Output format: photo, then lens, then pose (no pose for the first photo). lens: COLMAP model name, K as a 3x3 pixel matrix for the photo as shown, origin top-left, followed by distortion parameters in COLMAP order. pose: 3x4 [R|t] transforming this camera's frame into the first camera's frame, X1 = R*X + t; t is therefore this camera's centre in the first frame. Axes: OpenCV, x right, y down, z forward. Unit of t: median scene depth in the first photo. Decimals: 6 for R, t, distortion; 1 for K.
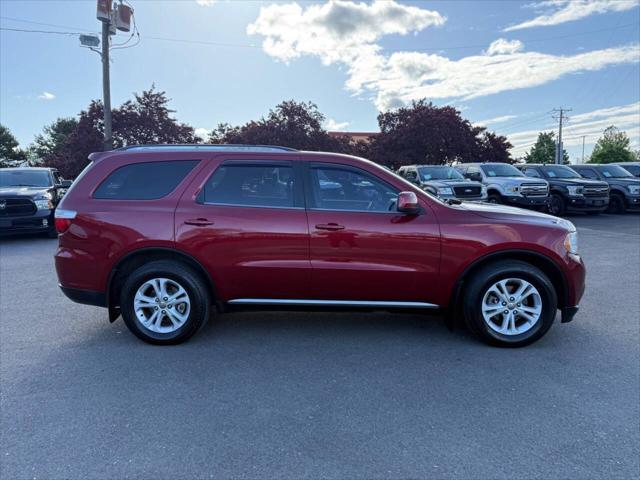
lens RADIAL K [[529.5, 0, 323.3], [0, 529.5, 240.8], [0, 0, 1]] dist [0.004025, -0.054032]
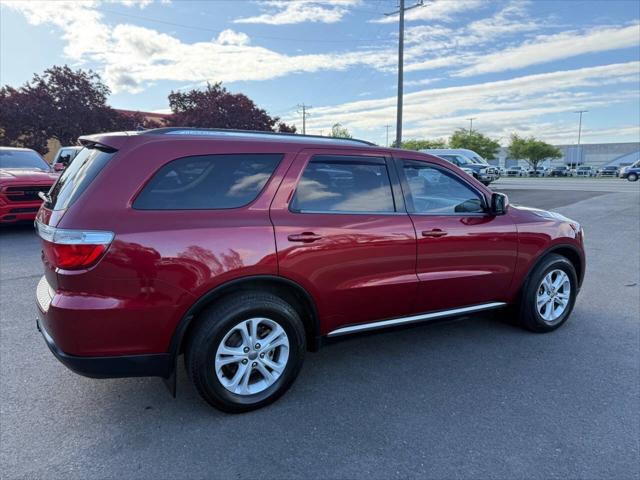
lens RADIAL K [[507.0, 0, 320.0], [0, 507.0, 240.0], [0, 0, 1]] dist [0.005298, -0.037945]
pose [[0.812020, -0.059837, 0.580554, -0.210545], [0.037158, 0.998013, 0.050891, -0.022330], [-0.582446, -0.019752, 0.812630, 0.133353]]
